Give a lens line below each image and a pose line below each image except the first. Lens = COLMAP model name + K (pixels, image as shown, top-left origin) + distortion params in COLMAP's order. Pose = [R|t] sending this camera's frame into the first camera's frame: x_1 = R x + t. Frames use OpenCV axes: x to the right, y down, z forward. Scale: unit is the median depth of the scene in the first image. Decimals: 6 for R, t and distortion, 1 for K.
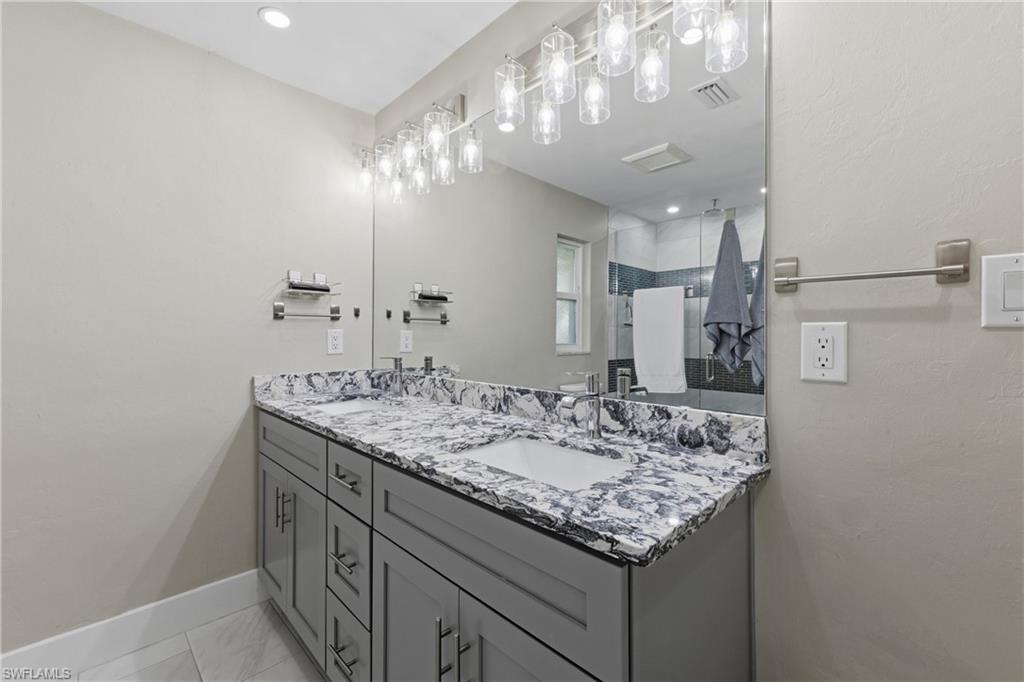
lens RADIAL K [[439.0, 0, 508.0], [0, 439.0, 338.4], [0, 0, 1]] dist [0.005664, -0.000595]
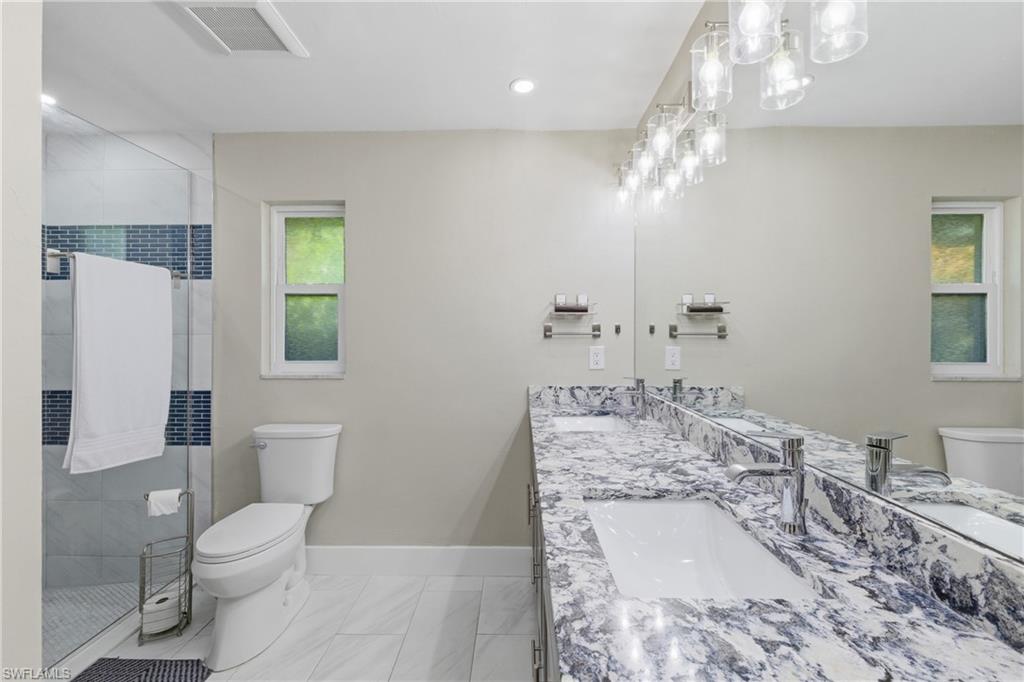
lens RADIAL K [[439.0, 0, 505.6], [0, 439.0, 338.5], [0, 0, 1]] dist [0.005664, -0.000595]
pose [[0.693204, 0.004028, -0.720730, 0.296963], [0.001154, 0.999977, 0.006699, -0.063563], [0.720741, -0.005476, 0.693183, 0.154892]]
